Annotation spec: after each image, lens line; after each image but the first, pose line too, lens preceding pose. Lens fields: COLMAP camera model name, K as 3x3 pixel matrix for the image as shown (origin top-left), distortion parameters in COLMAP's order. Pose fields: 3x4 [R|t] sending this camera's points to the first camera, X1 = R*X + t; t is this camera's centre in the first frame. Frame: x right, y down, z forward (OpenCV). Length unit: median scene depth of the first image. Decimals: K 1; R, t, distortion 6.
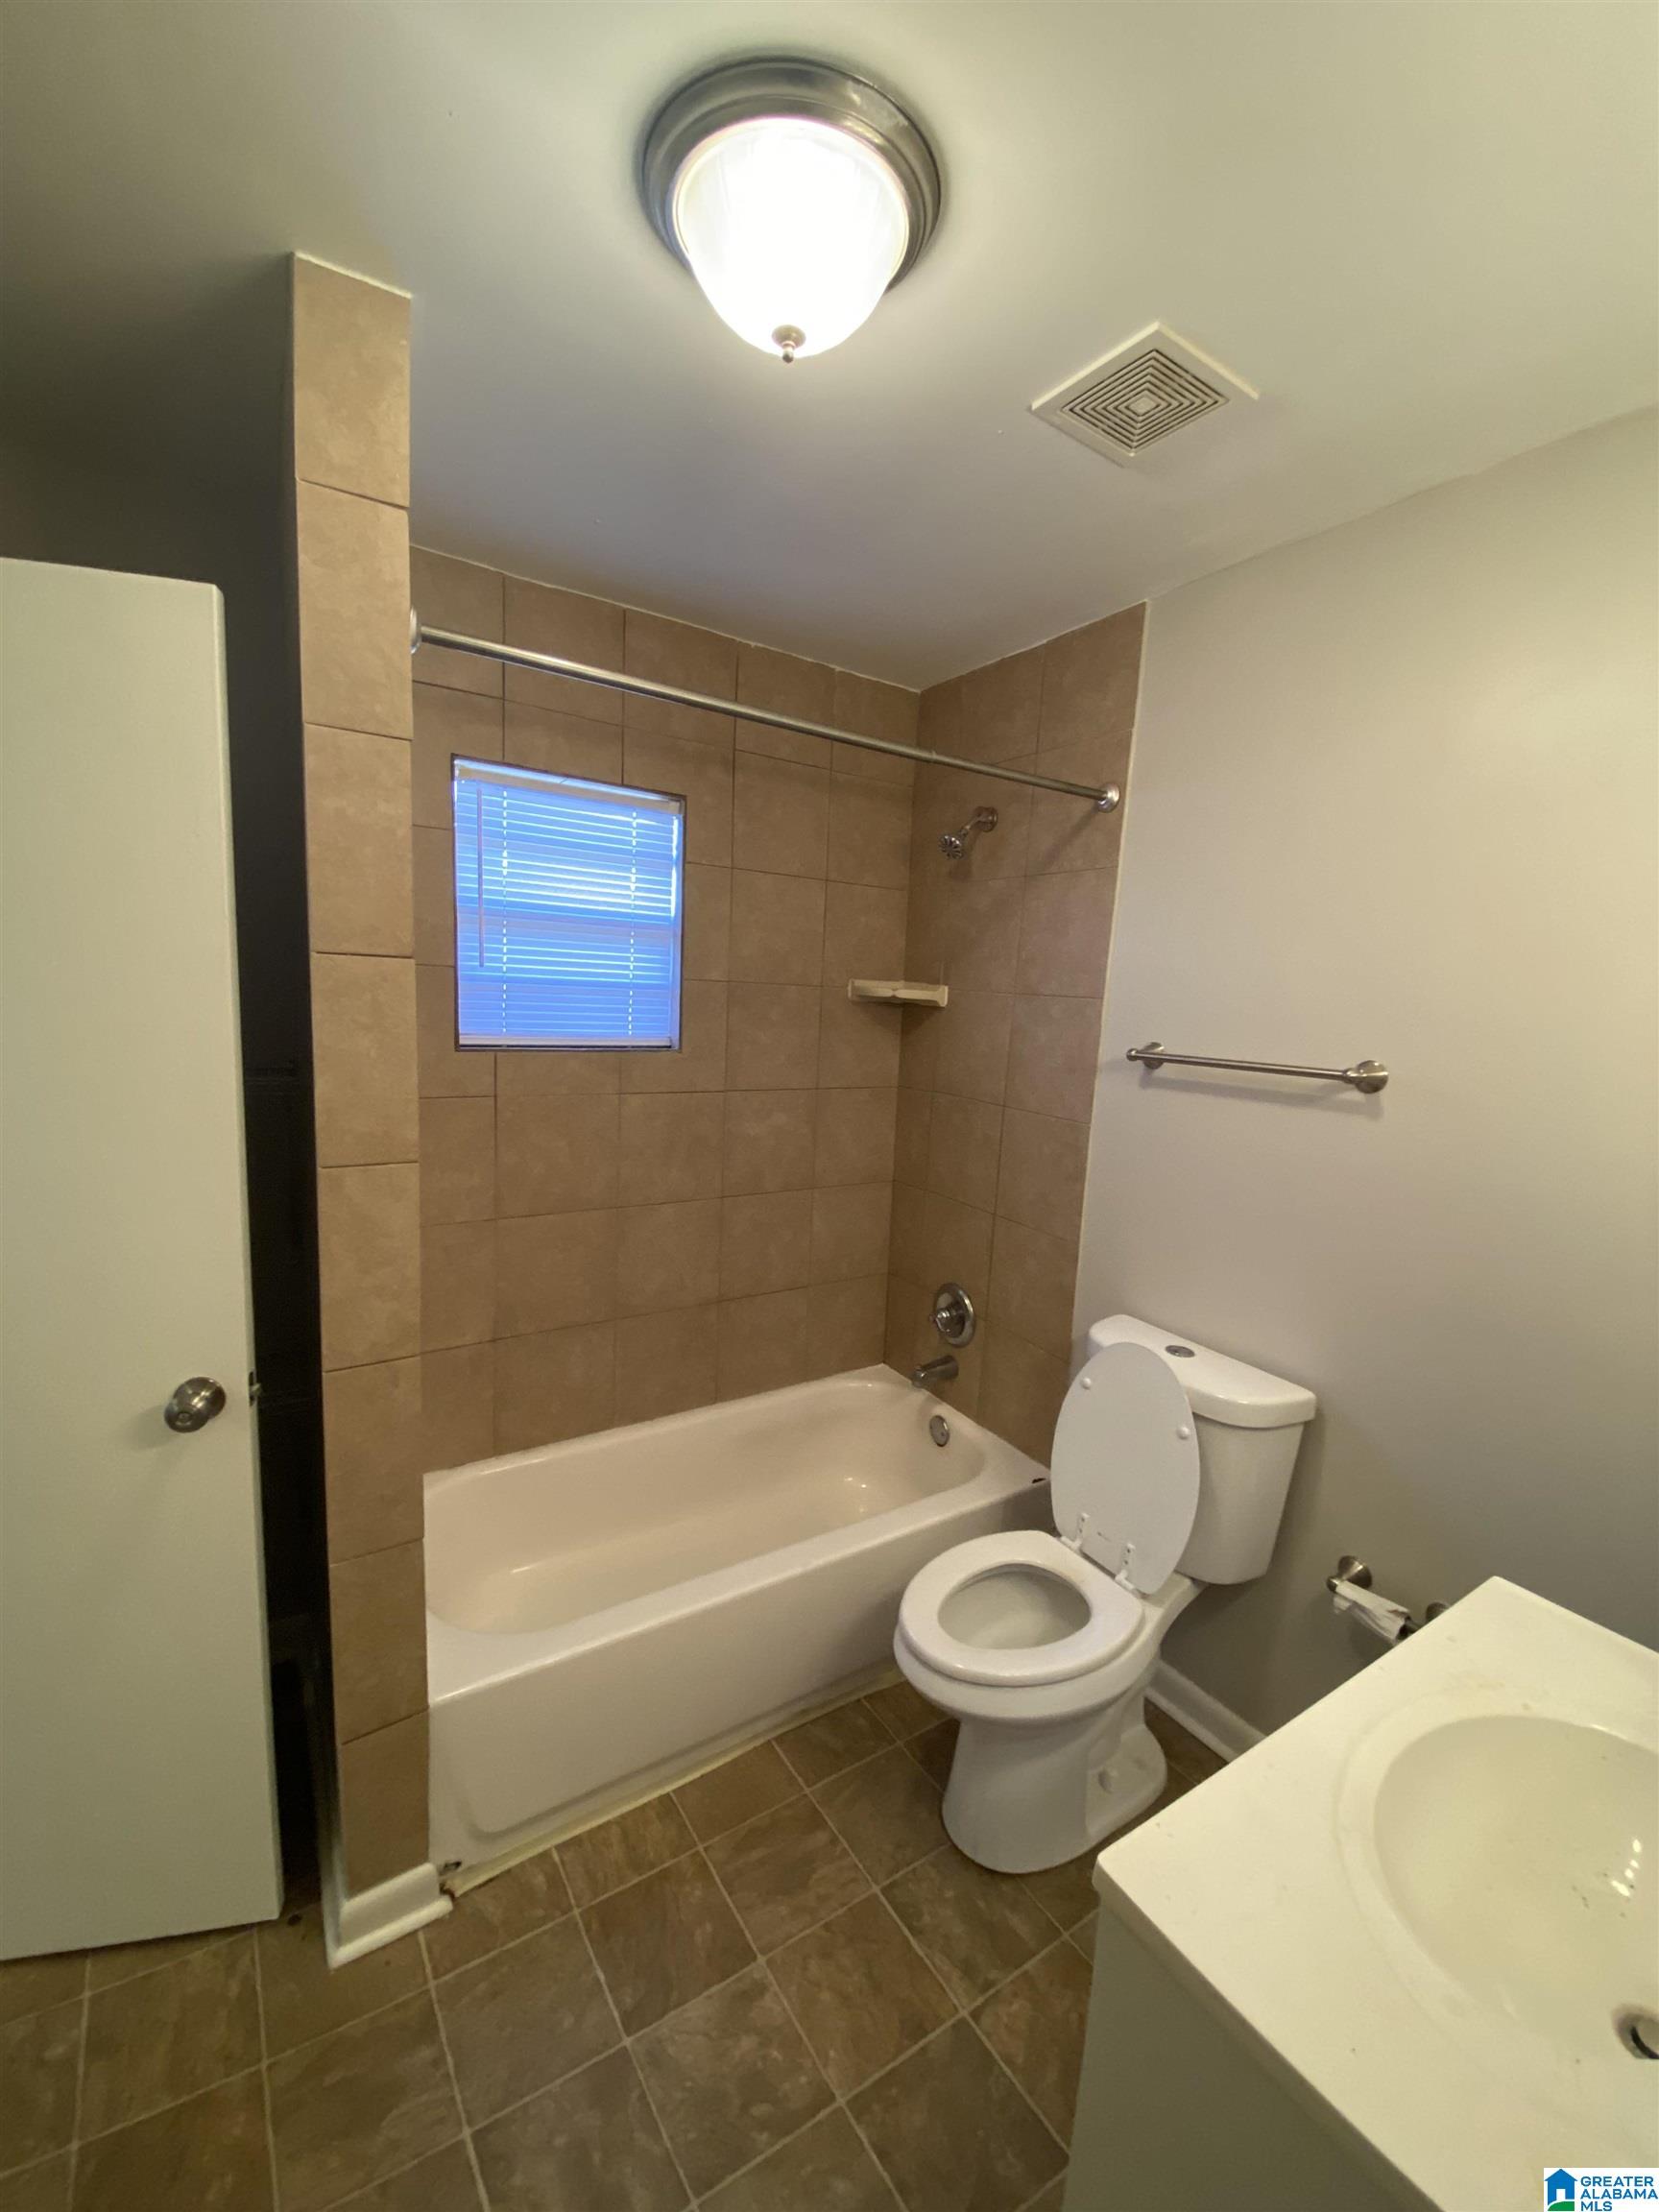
lens RADIAL K [[899.6, 0, 835.0], [0, 899.6, 1100.8], [0, 0, 1]] dist [0.018712, -0.019096]
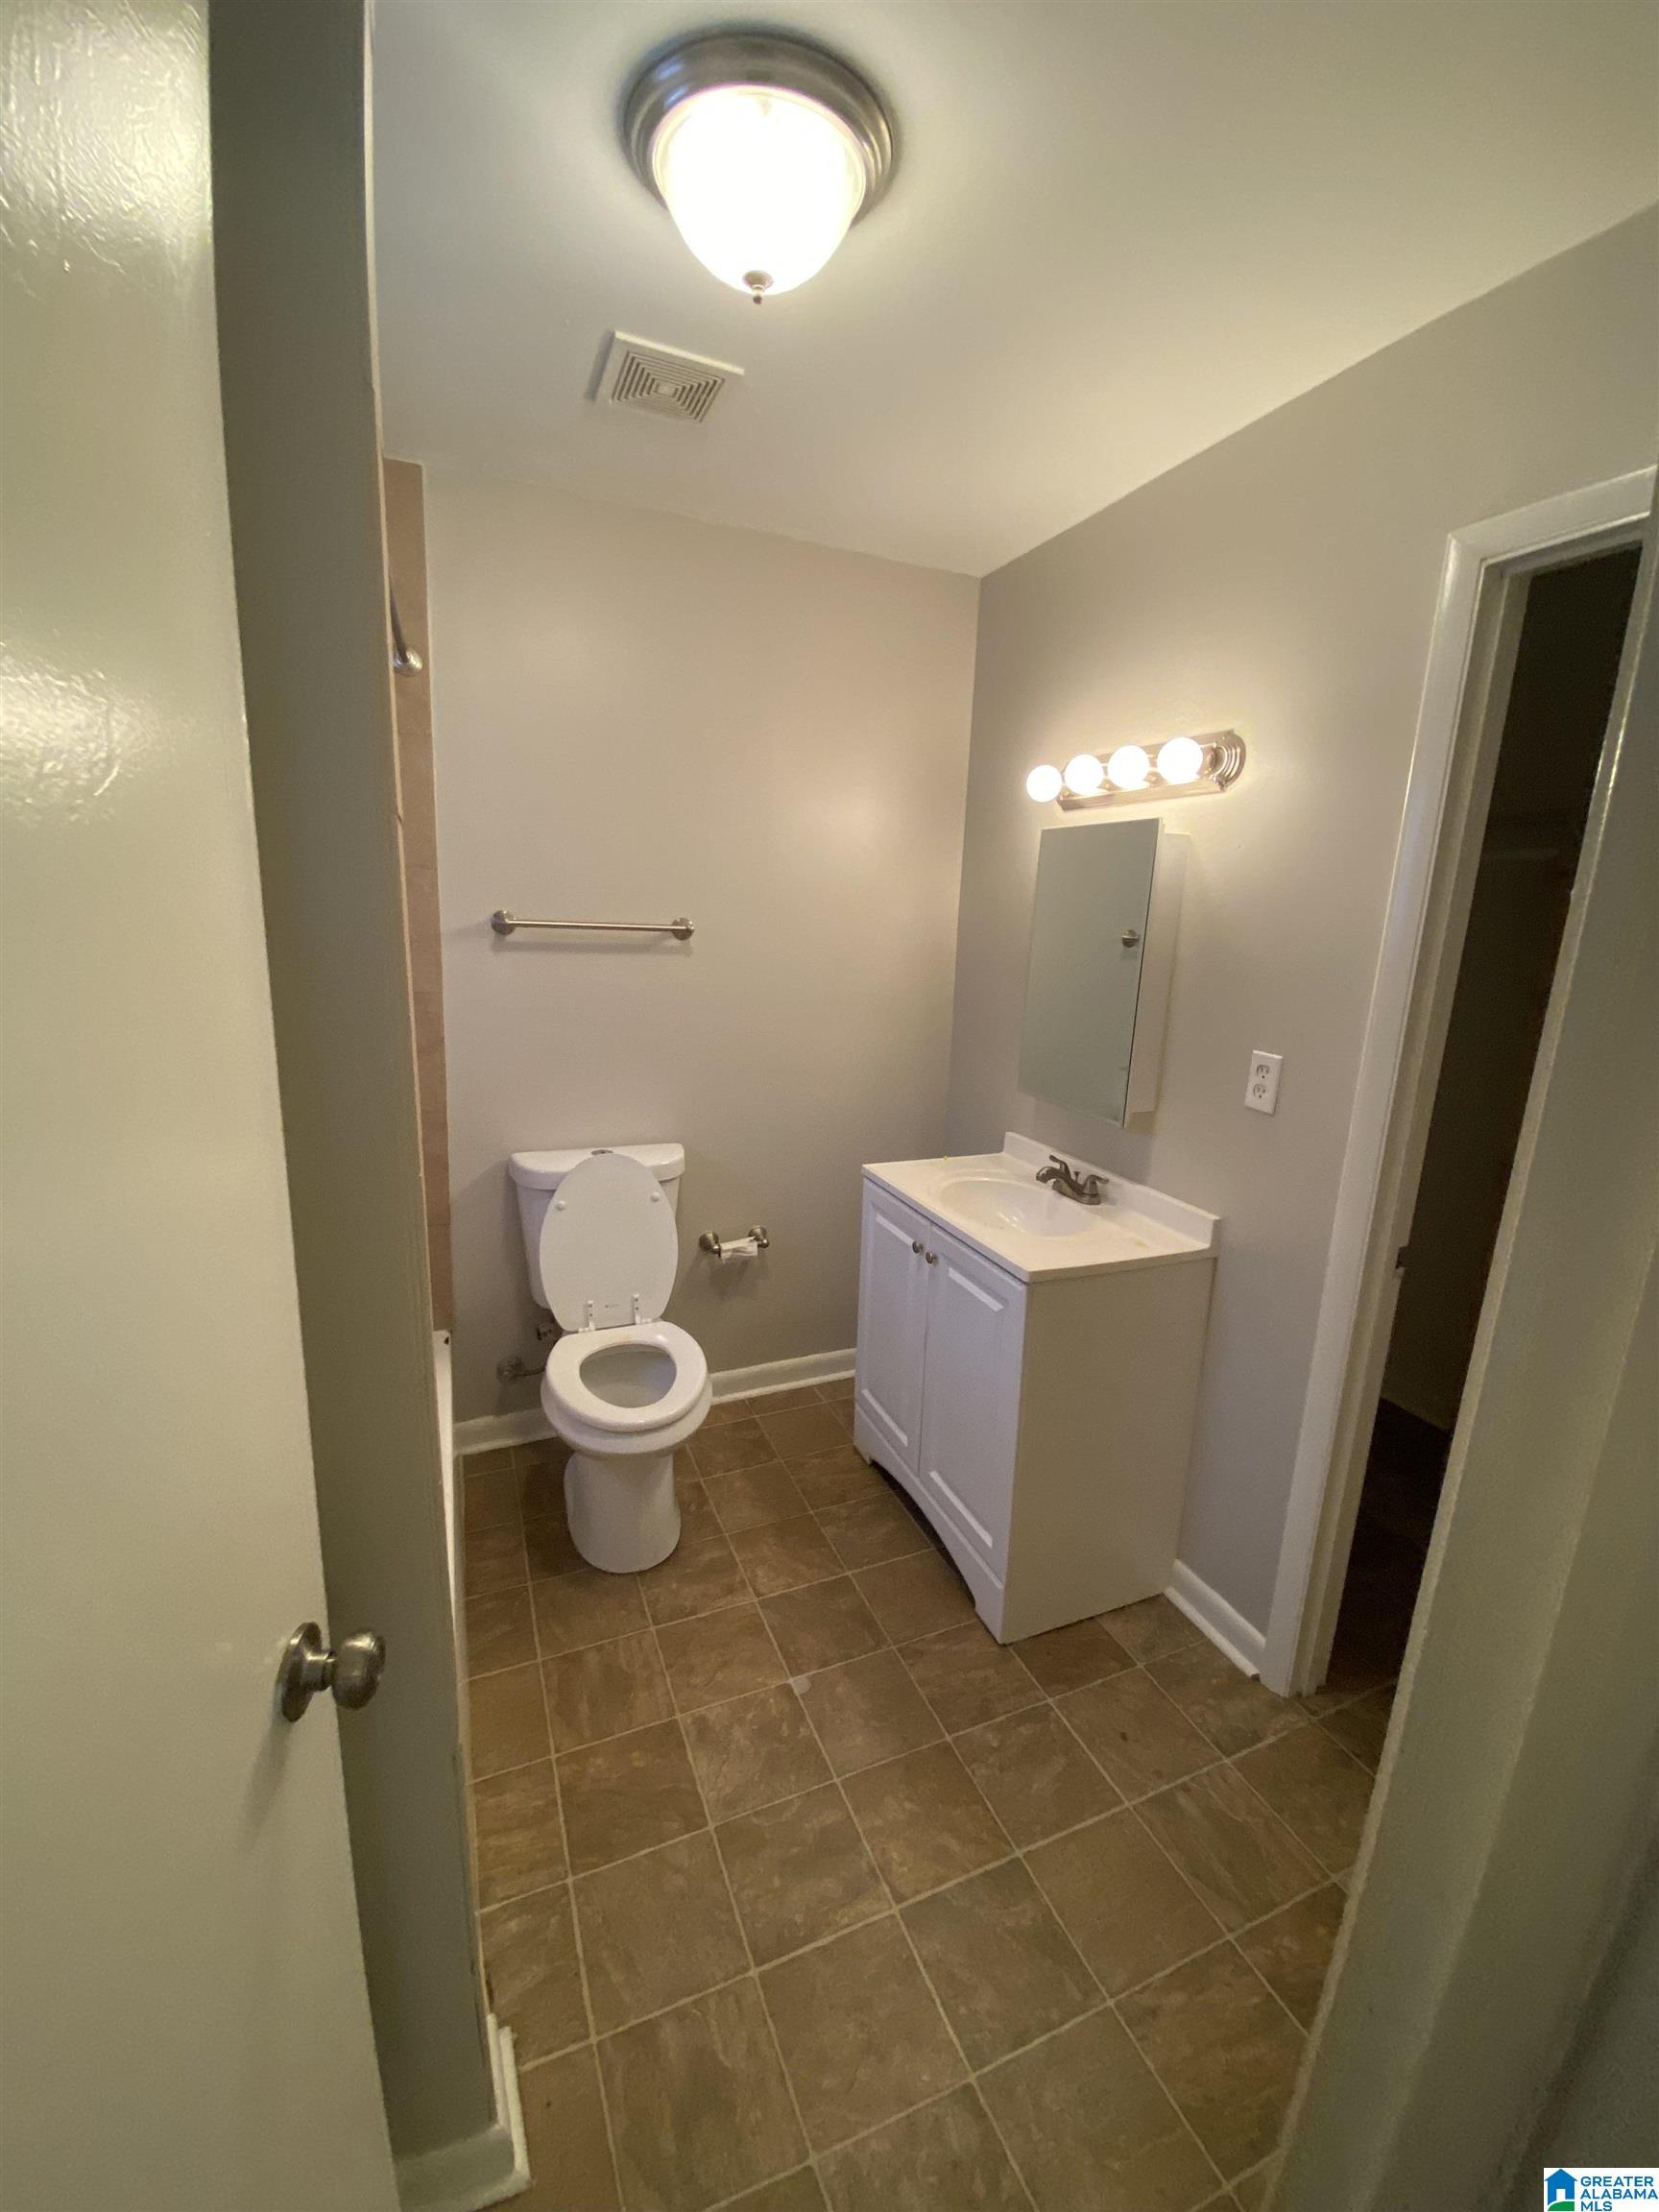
lens RADIAL K [[911.9, 0, 834.1], [0, 911.9, 1096.4], [0, 0, 1]] dist [0.021216, -0.020513]
pose [[0.169565, -0.232226, 0.957768, -0.977204], [0.086168, 0.971612, 0.220328, -0.074704], [-0.981745, 0.045169, 0.184761, 0.528466]]
